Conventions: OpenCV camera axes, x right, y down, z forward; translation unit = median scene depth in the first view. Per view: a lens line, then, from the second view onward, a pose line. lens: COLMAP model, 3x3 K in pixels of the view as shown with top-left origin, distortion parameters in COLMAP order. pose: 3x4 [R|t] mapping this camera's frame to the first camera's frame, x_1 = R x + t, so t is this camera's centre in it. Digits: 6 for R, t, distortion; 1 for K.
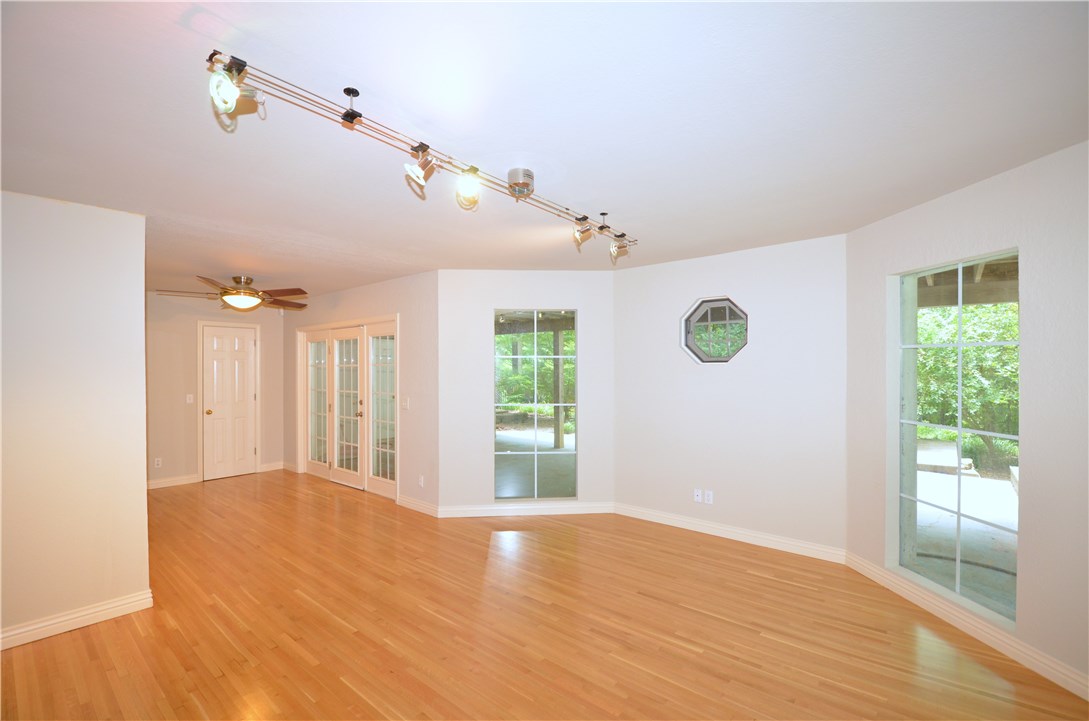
lens RADIAL K [[483.3, 0, 545.1], [0, 483.3, 360.2], [0, 0, 1]] dist [-0.002319, -0.001103]
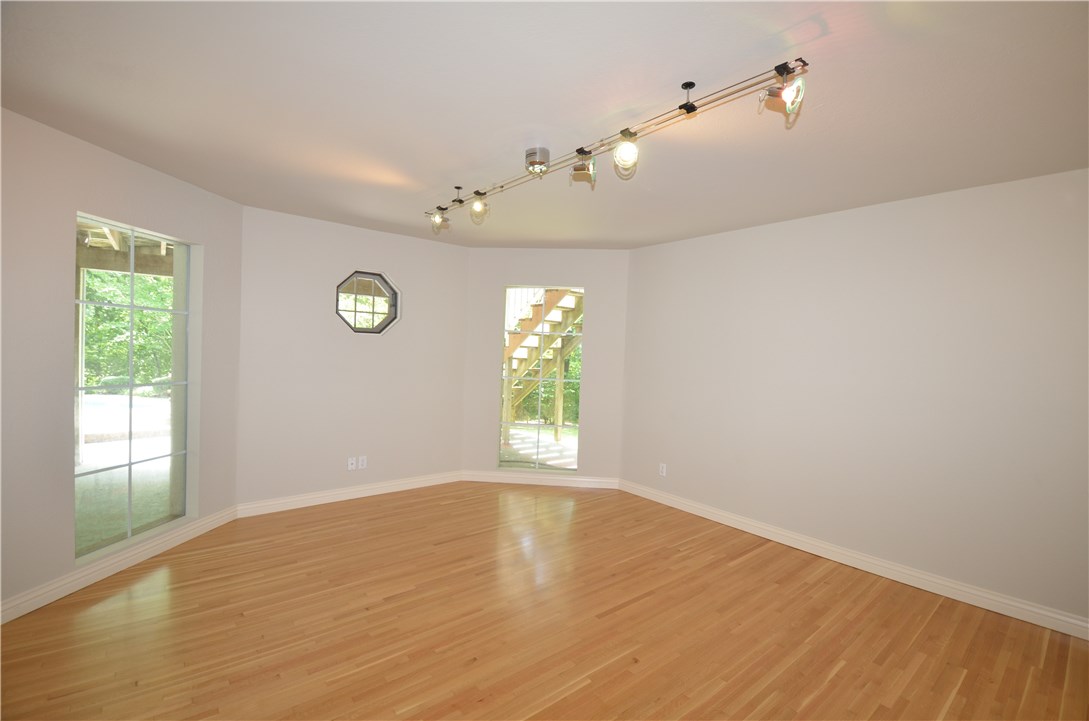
lens RADIAL K [[483.3, 0, 545.1], [0, 483.3, 361.6], [0, 0, 1]] dist [-0.002319, -0.001103]
pose [[0.192115, -0.013761, 0.981276, -0.677179], [-0.034679, 0.999182, 0.020802, 0.035346], [-0.980759, -0.038025, 0.191481, 0.474682]]
